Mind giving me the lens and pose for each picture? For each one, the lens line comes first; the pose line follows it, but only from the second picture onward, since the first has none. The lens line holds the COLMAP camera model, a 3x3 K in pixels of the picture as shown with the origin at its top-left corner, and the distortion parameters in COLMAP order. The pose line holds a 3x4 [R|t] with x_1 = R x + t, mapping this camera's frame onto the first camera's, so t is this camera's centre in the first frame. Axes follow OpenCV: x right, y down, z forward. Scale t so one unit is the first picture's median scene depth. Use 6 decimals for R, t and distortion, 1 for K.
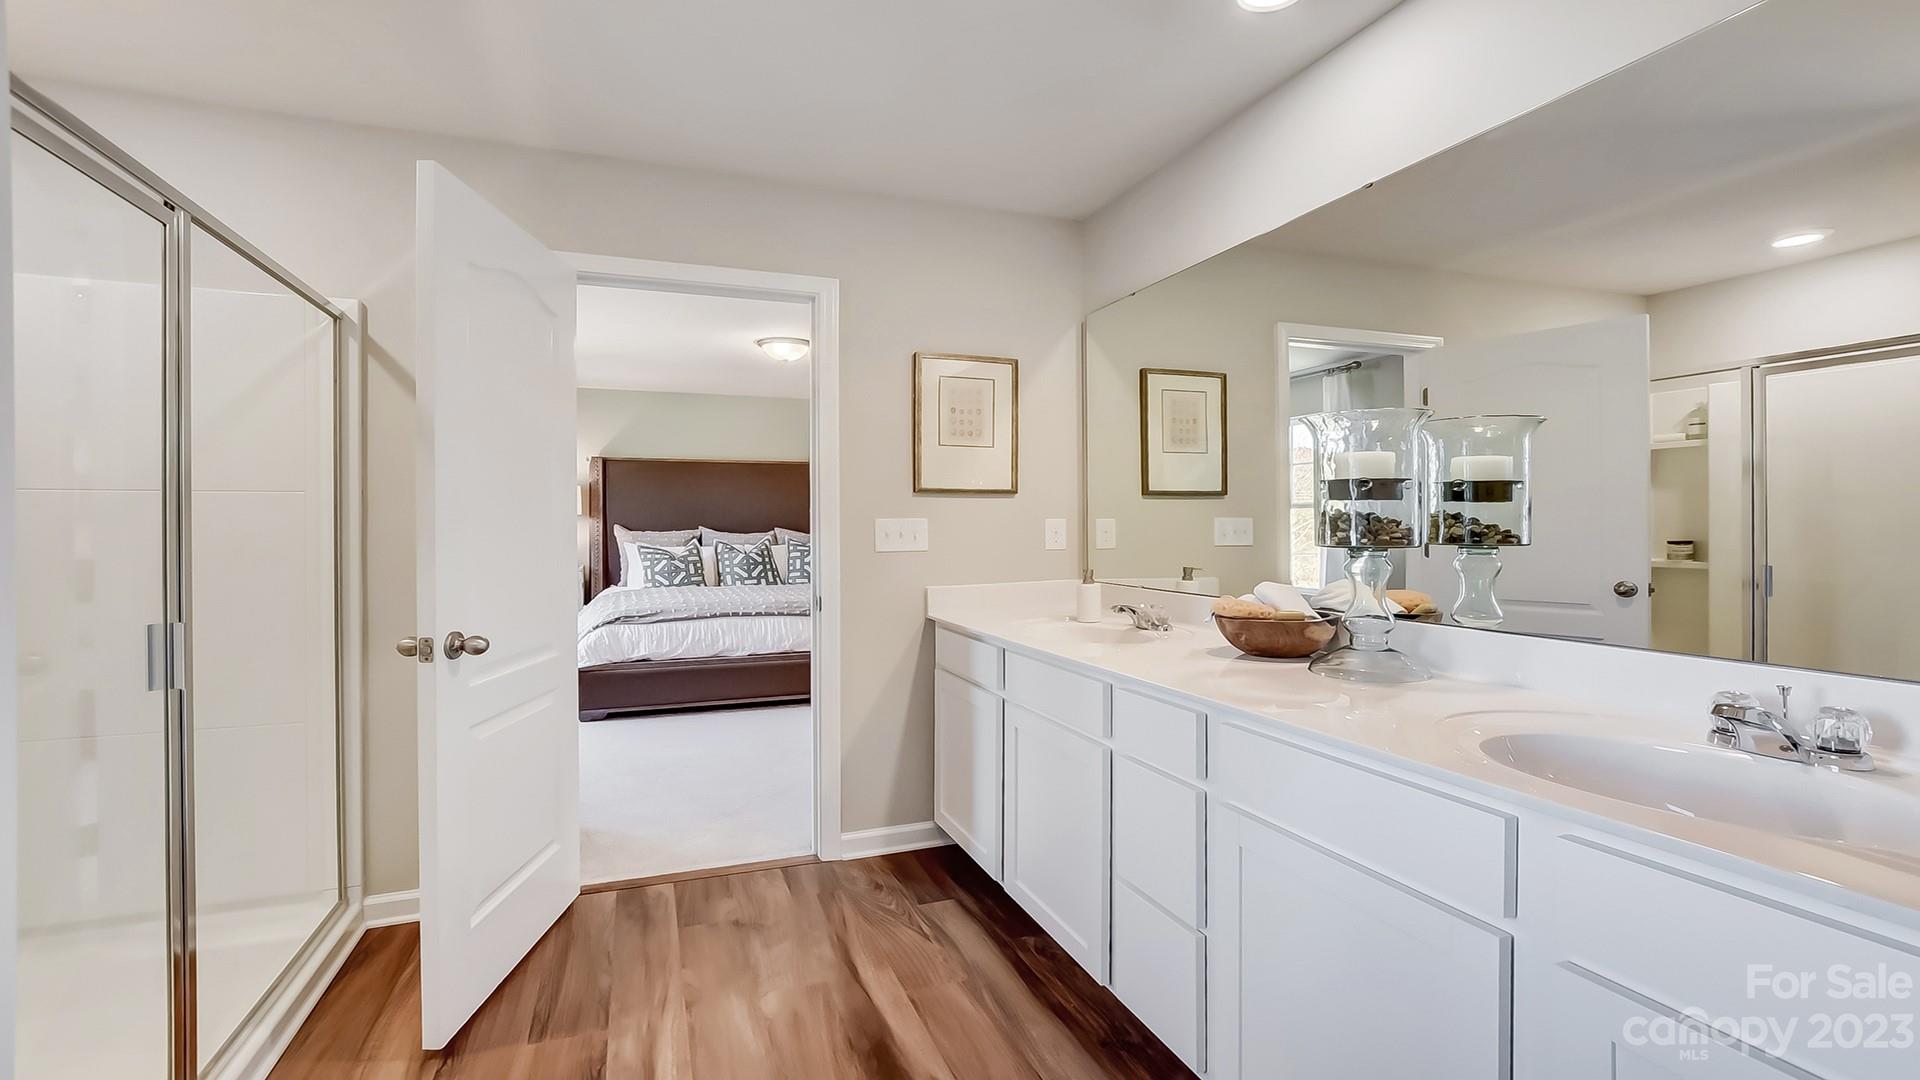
lens RADIAL K [[840.7, 0, 963.7], [0, 840.7, 541.6], [0, 0, 1]] dist [-0.021654, 0.007299]
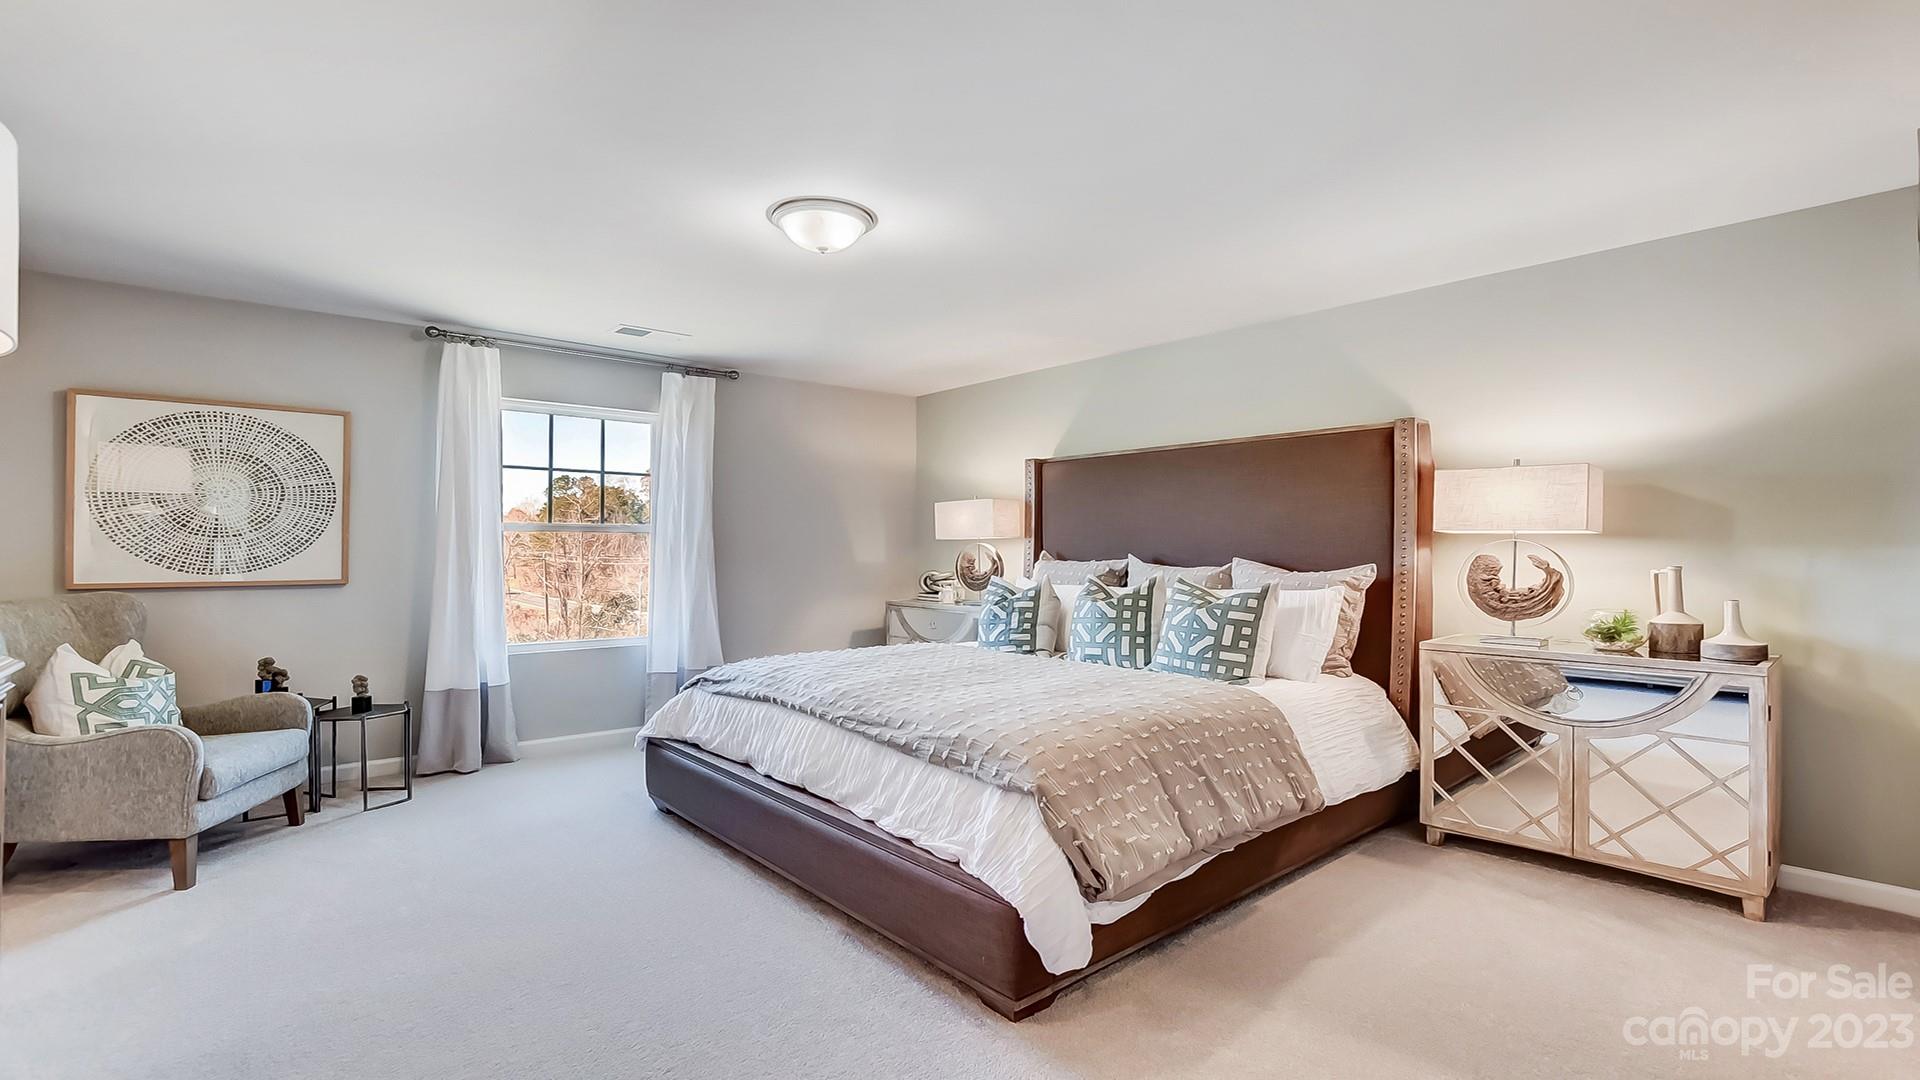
lens RADIAL K [[840.7, 0, 963.7], [0, 840.7, 541.6], [0, 0, 1]] dist [-0.021654, 0.007299]
pose [[0.346490, -0.015839, -0.937920, 0.243096], [-0.029975, 0.999160, -0.027947, -0.007325], [0.937575, 0.037797, 0.345724, 0.716469]]
